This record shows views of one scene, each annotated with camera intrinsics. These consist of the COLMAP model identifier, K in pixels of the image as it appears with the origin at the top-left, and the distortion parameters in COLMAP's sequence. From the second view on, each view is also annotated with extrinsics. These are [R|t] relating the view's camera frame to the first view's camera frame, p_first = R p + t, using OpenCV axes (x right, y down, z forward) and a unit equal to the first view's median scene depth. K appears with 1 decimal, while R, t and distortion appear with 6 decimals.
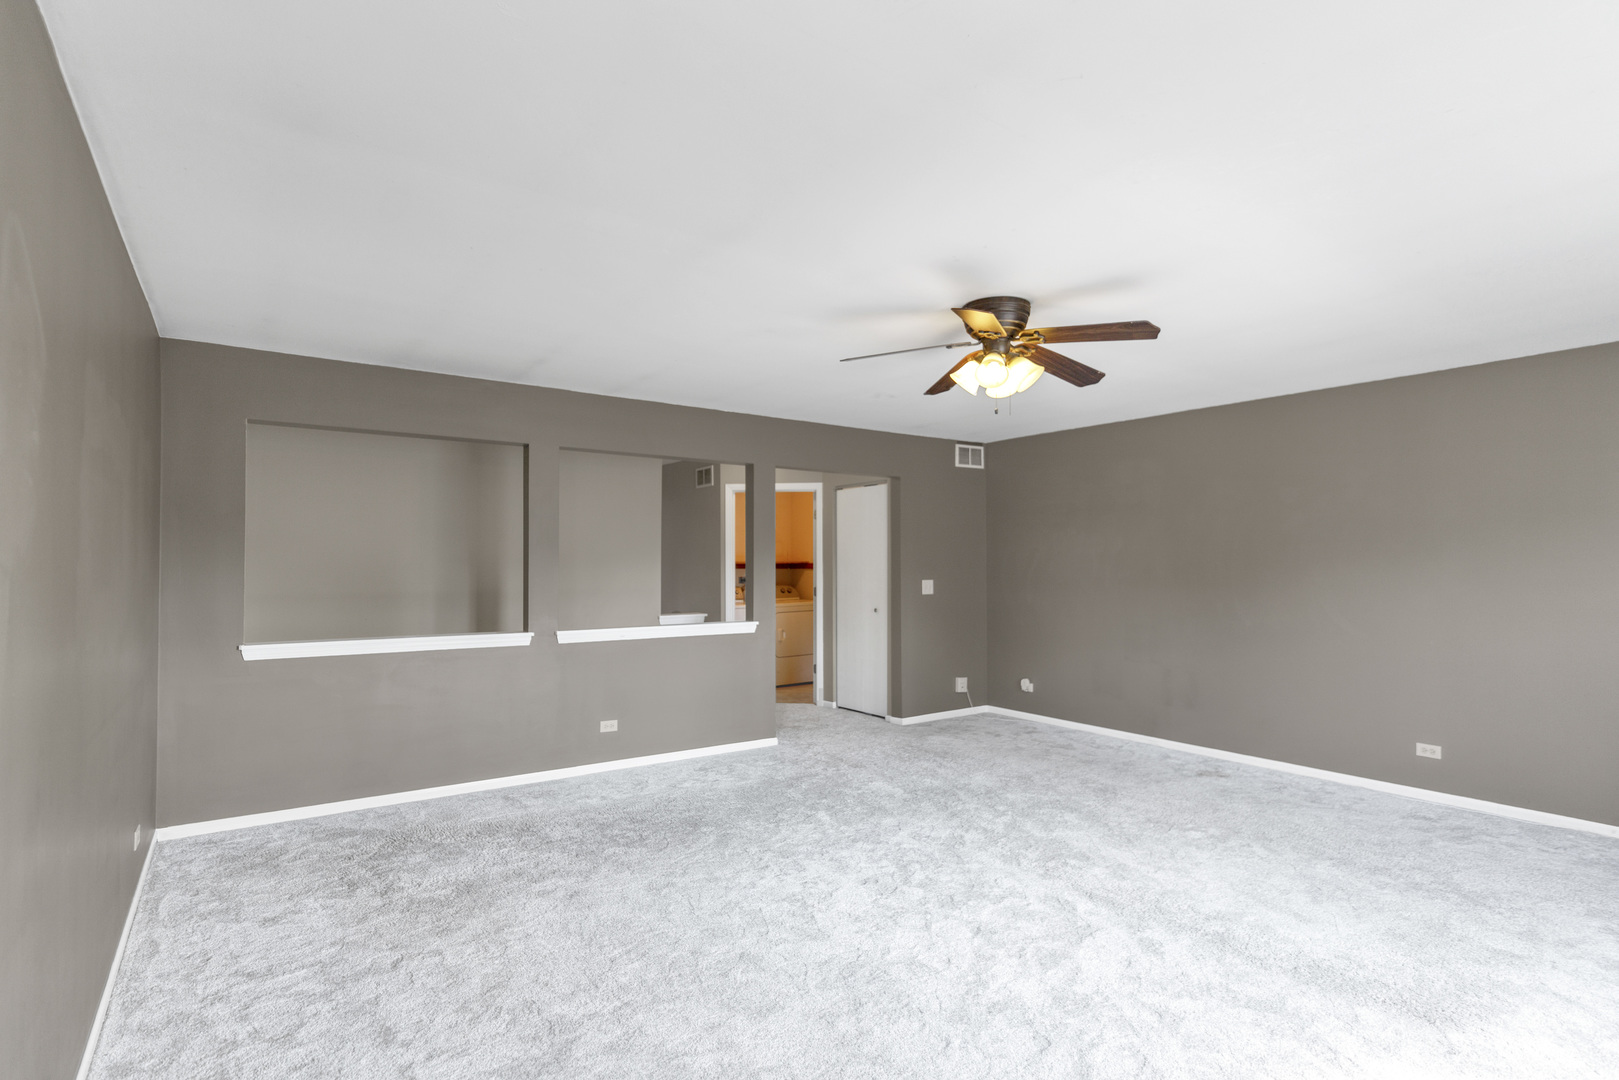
lens RADIAL K [[798.4, 0, 813.8], [0, 798.4, 553.3], [0, 0, 1]] dist [-0.000336, 0.000723]
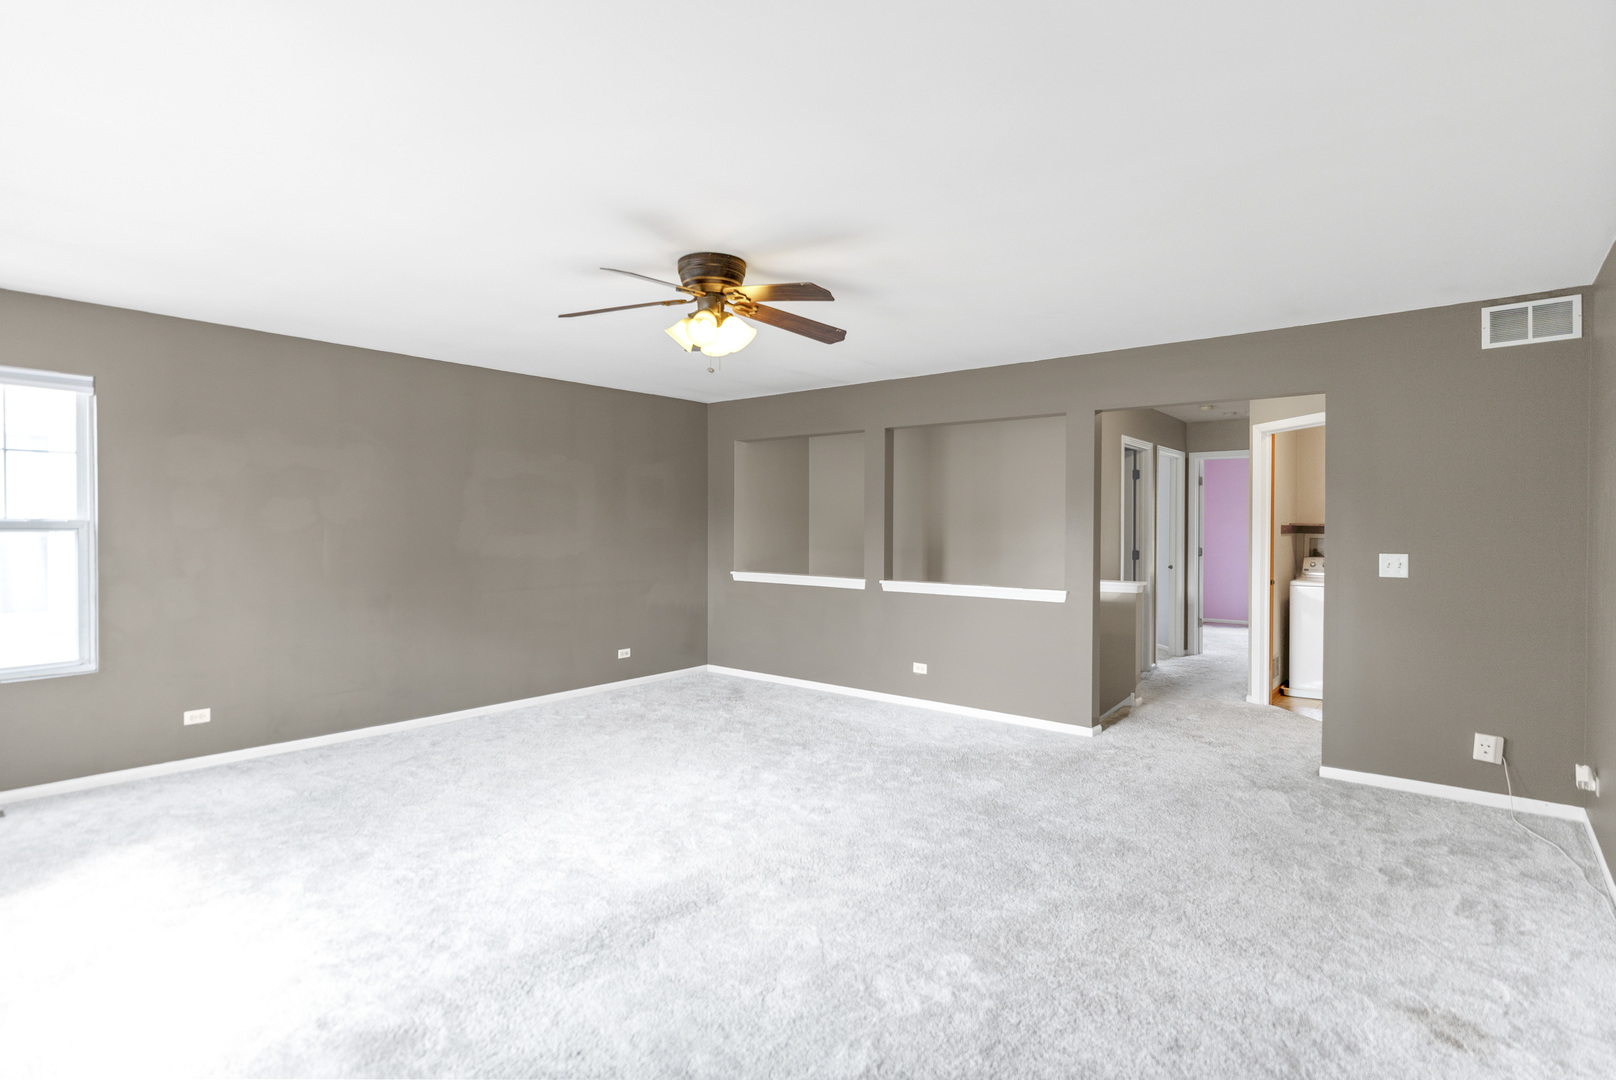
lens RADIAL K [[799.4, 0, 813.1], [0, 799.4, 538.9], [0, 0, 1]] dist [-0.000301, 0.000257]
pose [[0.257550, 0.021130, -0.966034, 0.804695], [0.014377, 0.999566, 0.025696, 0.000641], [0.966158, -0.020507, 0.257135, 0.562011]]
